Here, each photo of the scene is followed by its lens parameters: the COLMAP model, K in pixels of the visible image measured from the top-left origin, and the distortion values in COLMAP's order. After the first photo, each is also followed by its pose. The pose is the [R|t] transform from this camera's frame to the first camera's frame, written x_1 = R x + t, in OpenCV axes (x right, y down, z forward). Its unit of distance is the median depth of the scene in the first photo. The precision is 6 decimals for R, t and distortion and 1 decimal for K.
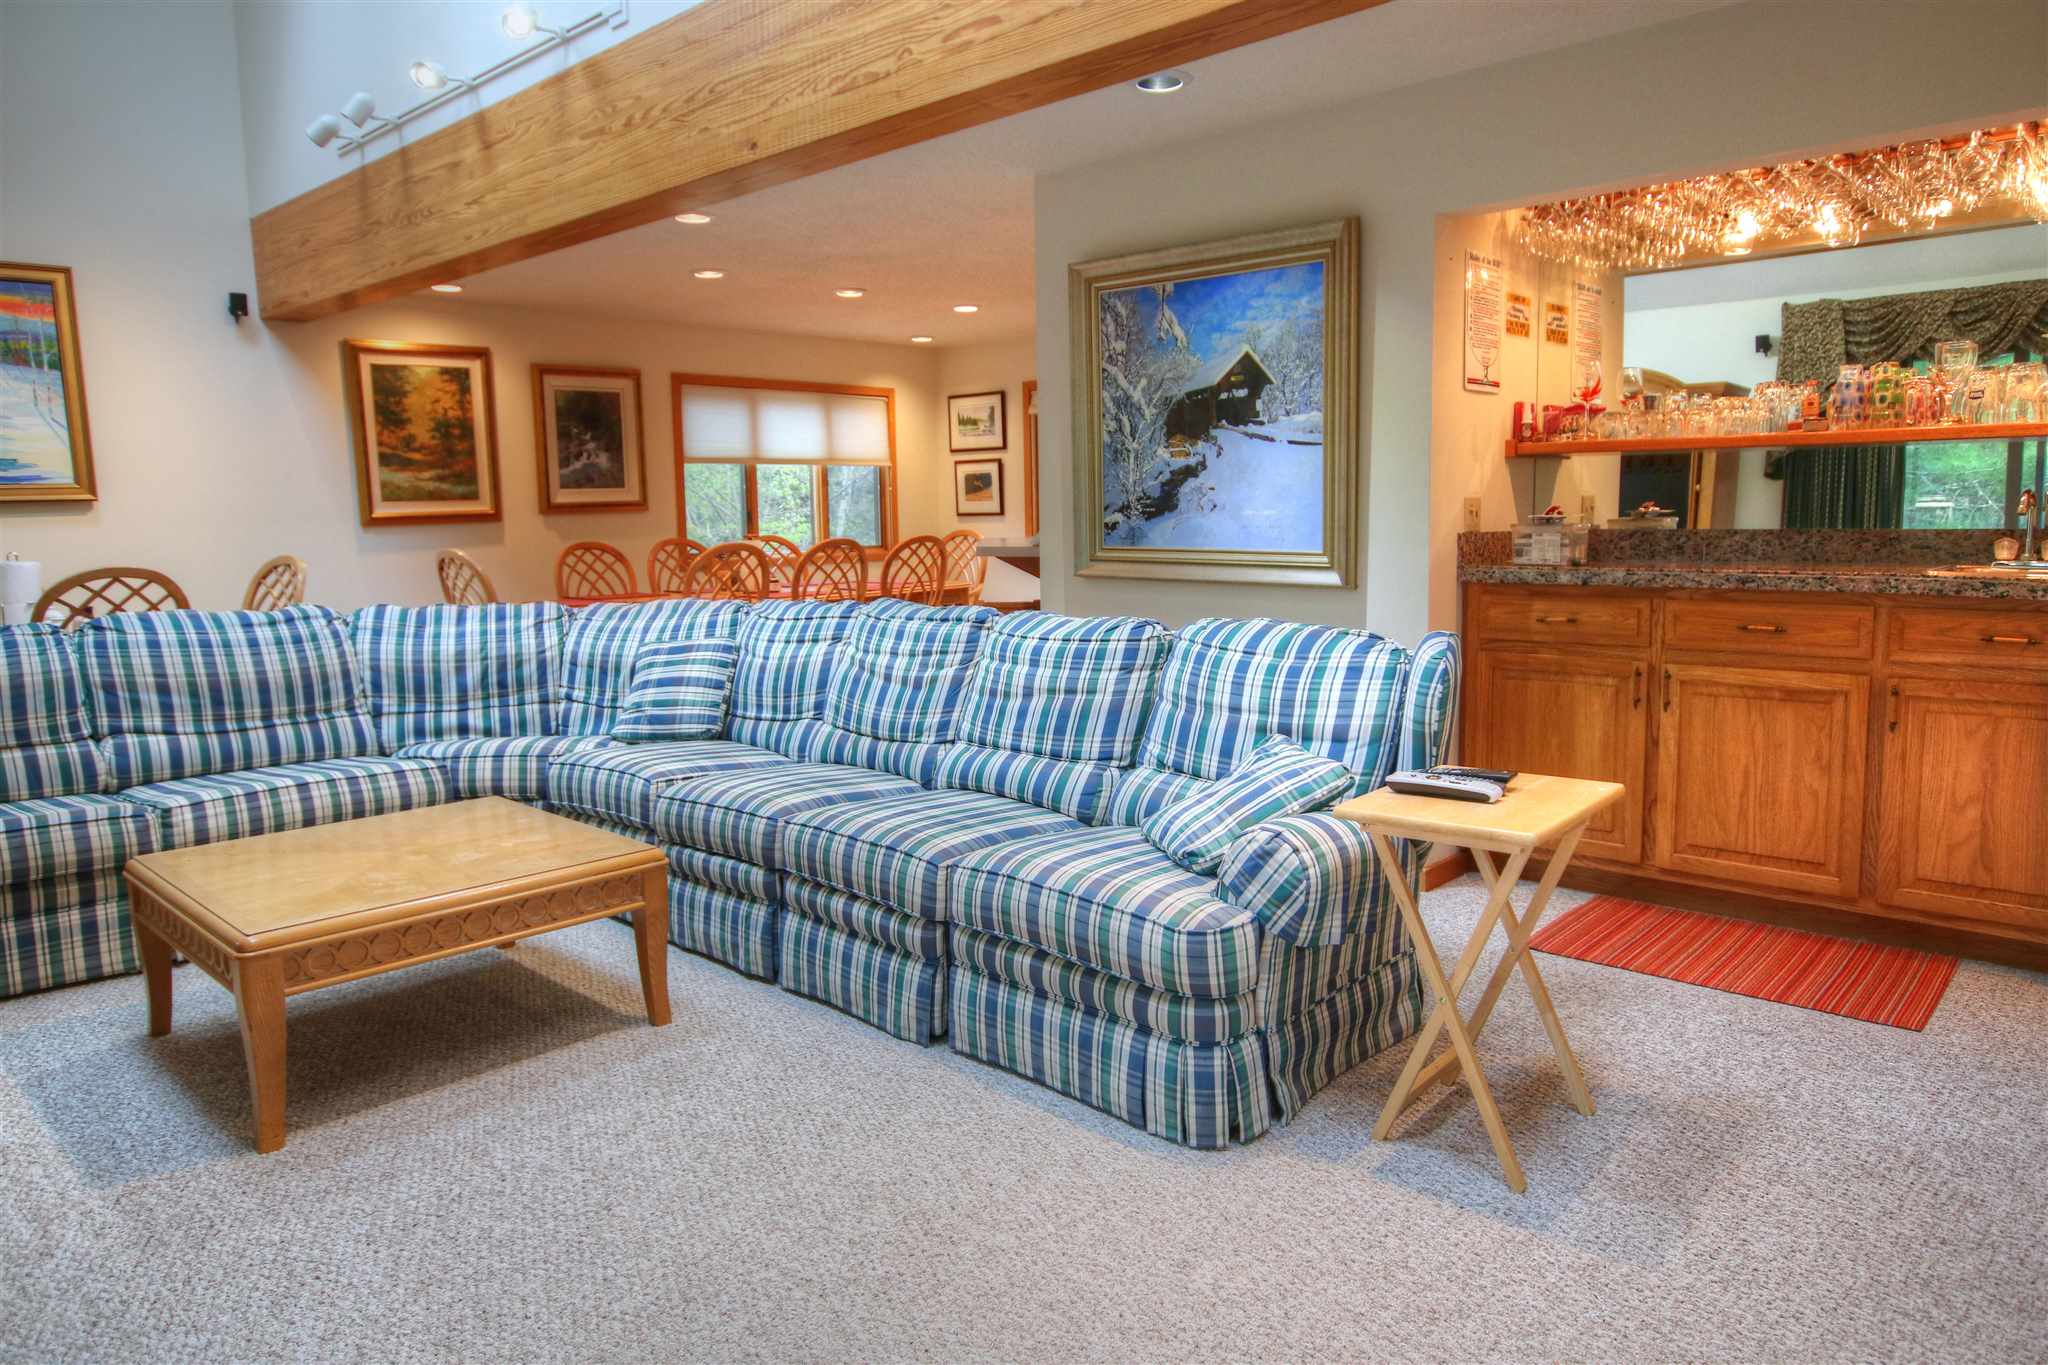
lens RADIAL K [[1335.2, 0, 1033.5], [0, 1335.2, 660.4], [0, 0, 1]] dist [-0.015578, 0.015060]
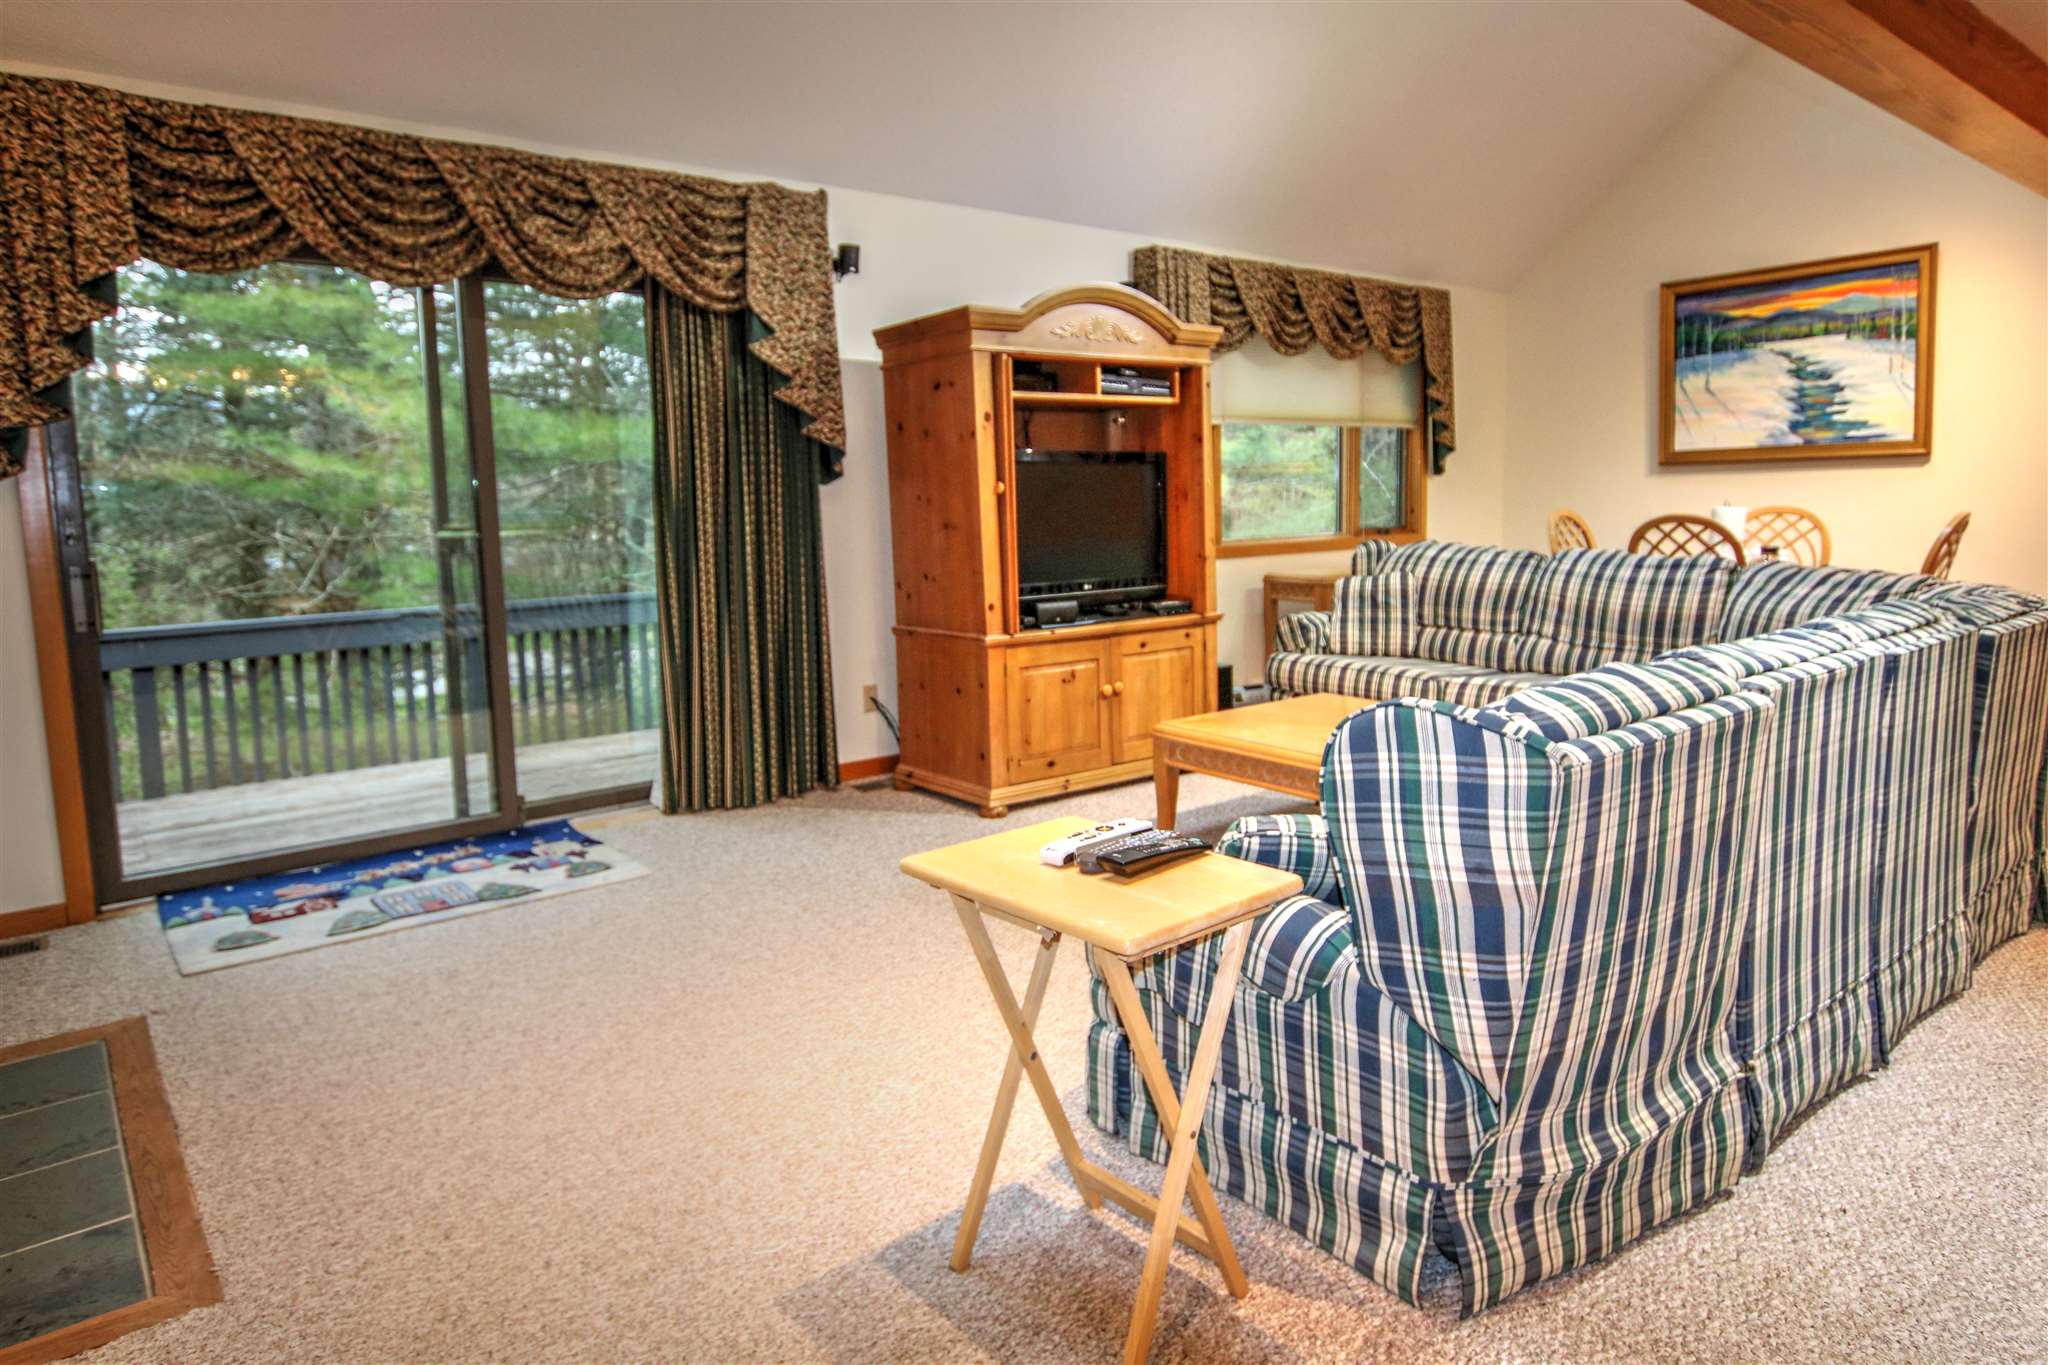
lens RADIAL K [[1267.6, 0, 1084.0], [0, 1267.6, 659.2], [0, 0, 1]] dist [-0.004440, 0.001164]
pose [[-0.124066, 0.155490, -0.980016, 0.610110], [-0.093633, 0.981405, 0.167564, -0.087714], [0.987846, 0.112551, -0.107200, 0.607343]]
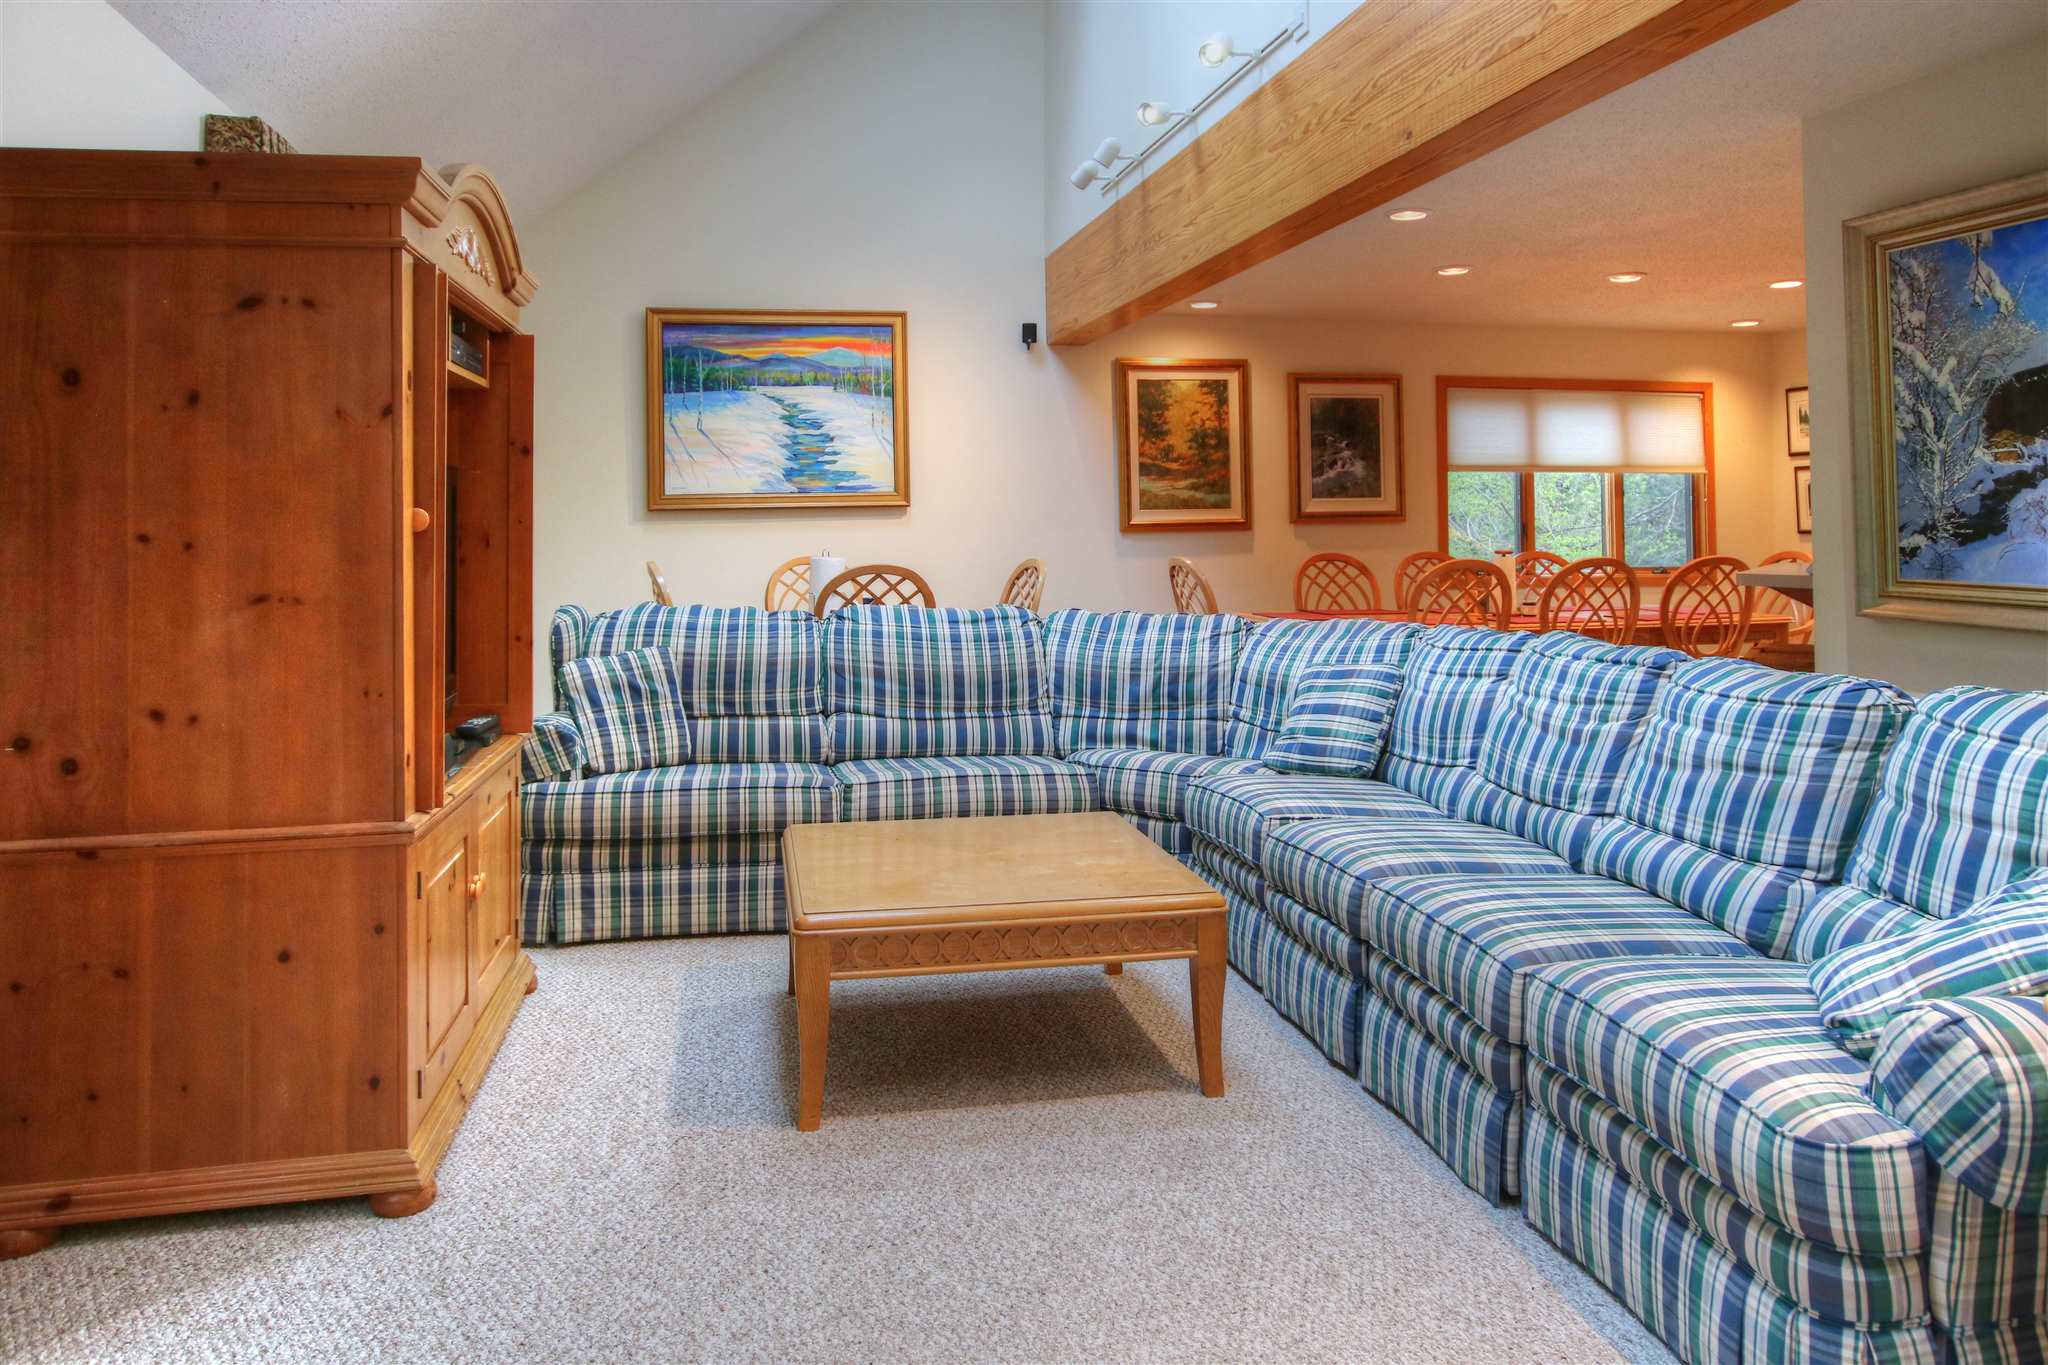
lens RADIAL K [[1422.0, 0, 1029.4], [0, 1422.0, 464.0], [0, 0, 1]] dist [-0.005246, 0.005560]
pose [[0.821817, -0.009376, -0.569674, 0.119995], [-0.076452, 0.989007, -0.126568, -0.011256], [0.564599, 0.147568, 0.812066, 0.068106]]
